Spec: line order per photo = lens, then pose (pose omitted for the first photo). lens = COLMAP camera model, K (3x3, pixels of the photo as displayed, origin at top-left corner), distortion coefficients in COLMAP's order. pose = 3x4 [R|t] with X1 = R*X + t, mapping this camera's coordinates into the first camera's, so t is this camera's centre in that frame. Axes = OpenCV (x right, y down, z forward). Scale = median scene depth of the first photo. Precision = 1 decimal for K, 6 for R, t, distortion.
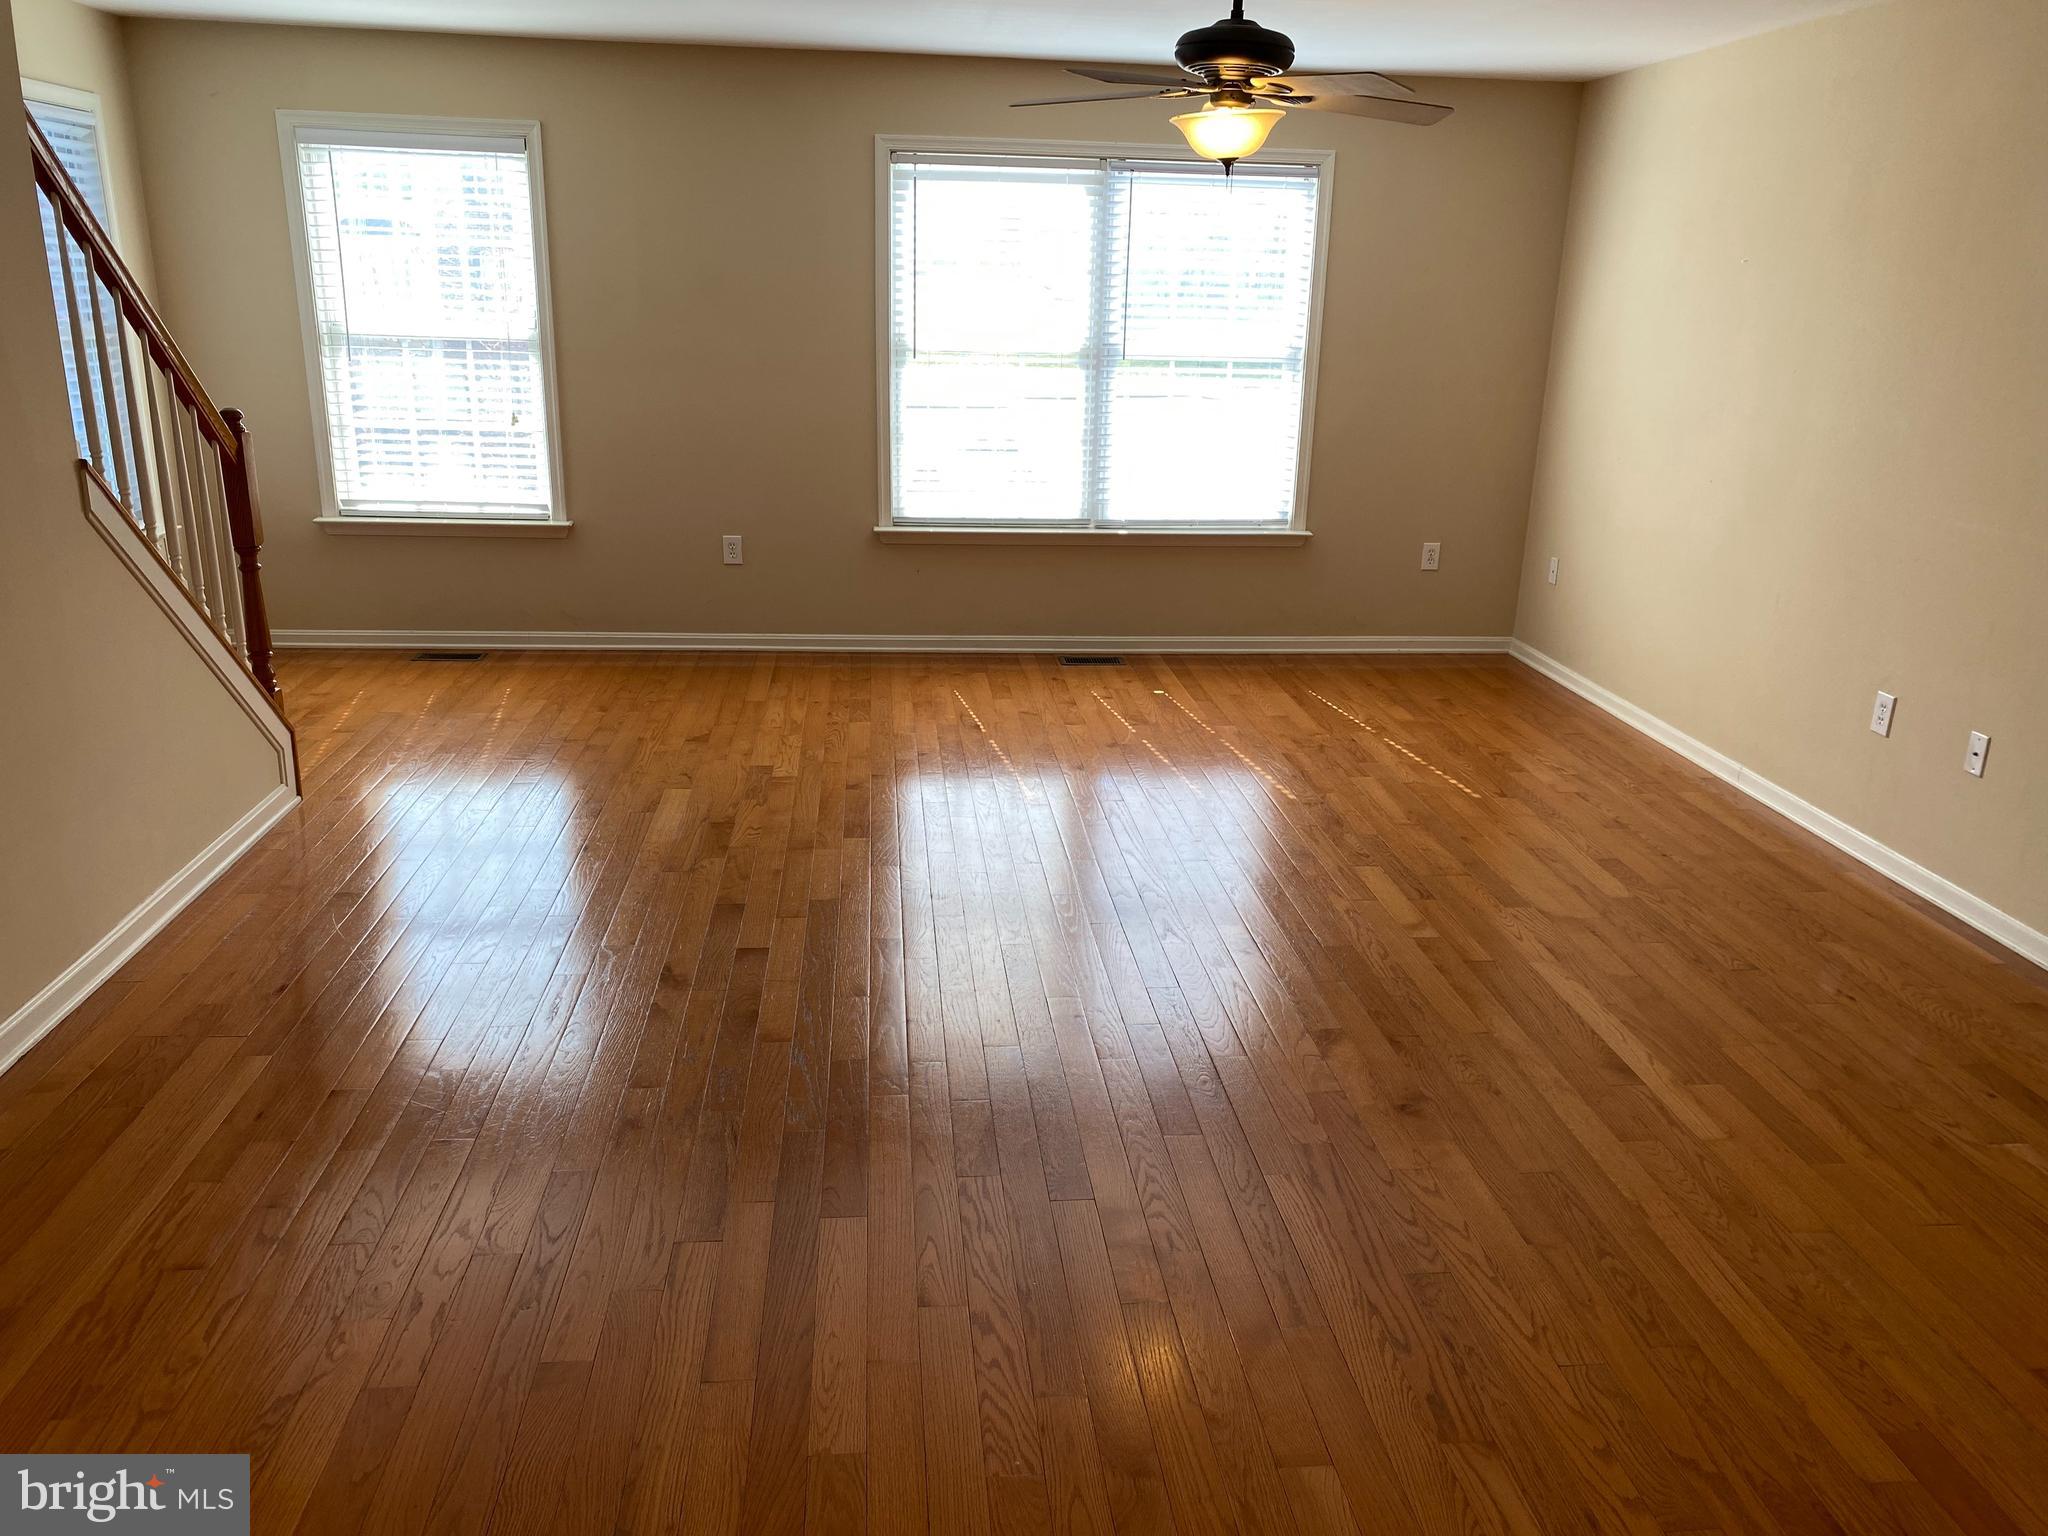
lens RADIAL K [[1549.9, 0, 1020.7], [0, 1549.9, 774.3], [0, 0, 1]] dist [0.014987, -0.005512]
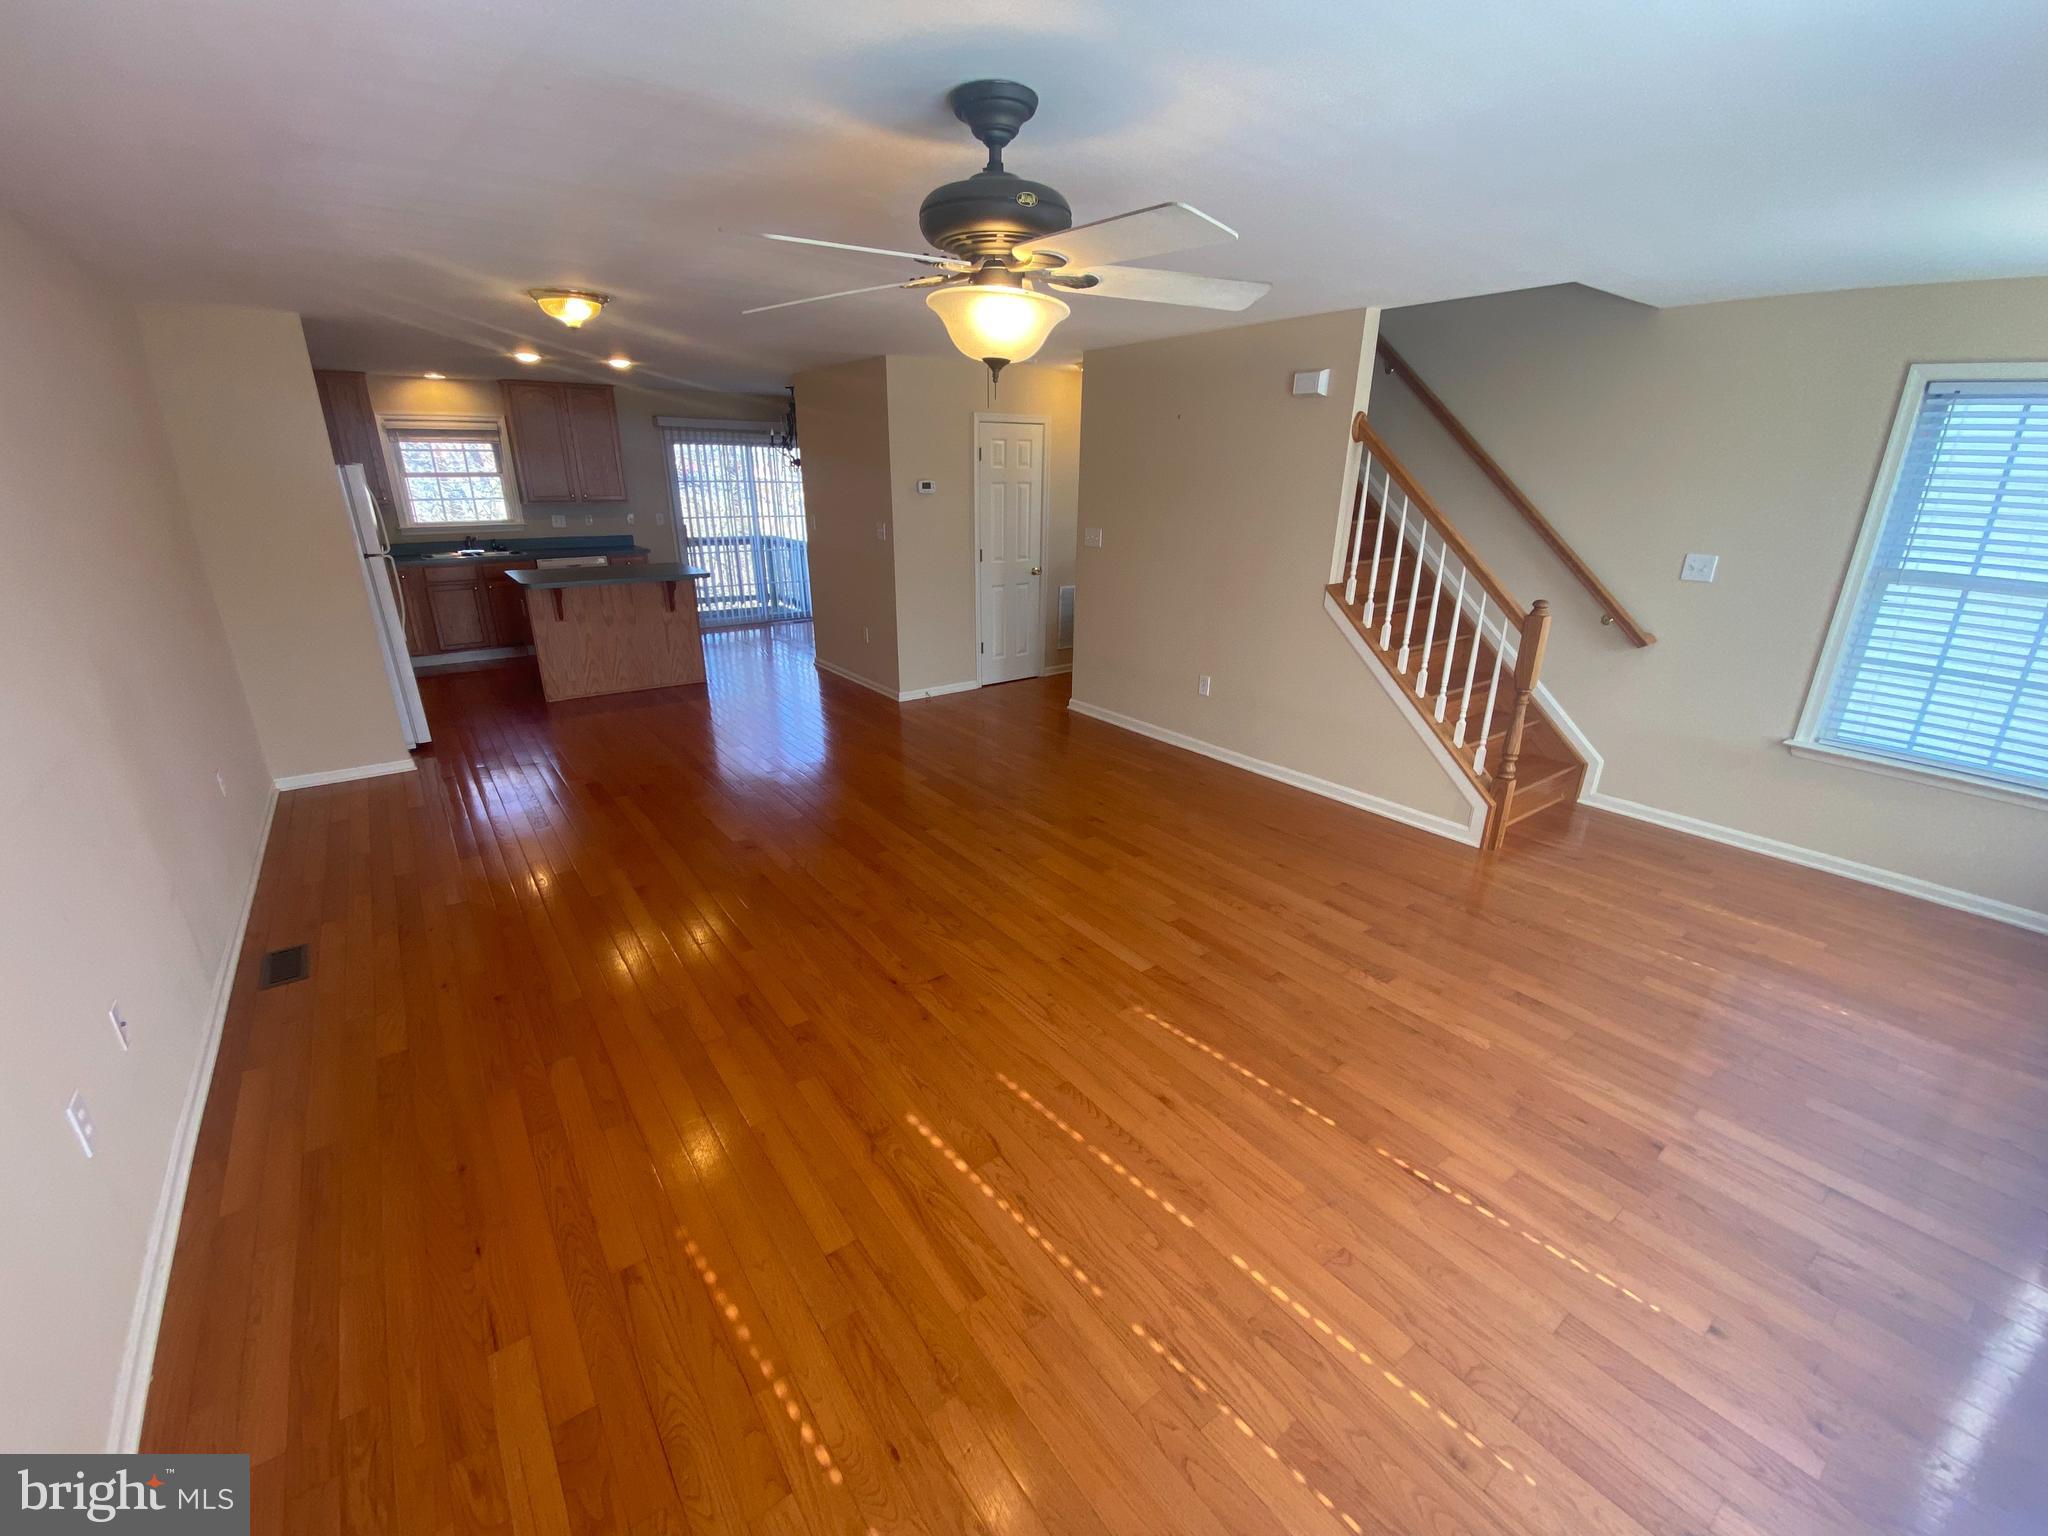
lens RADIAL K [[834.8, 0, 1017.7], [0, 834.8, 777.2], [0, 0, 1]] dist [0.018159, -0.019275]
pose [[-0.853464, 0.149283, -0.499312, 0.243781], [-0.183437, 0.810732, 0.555936, -0.302448], [0.487800, 0.566064, -0.664547, 0.925281]]
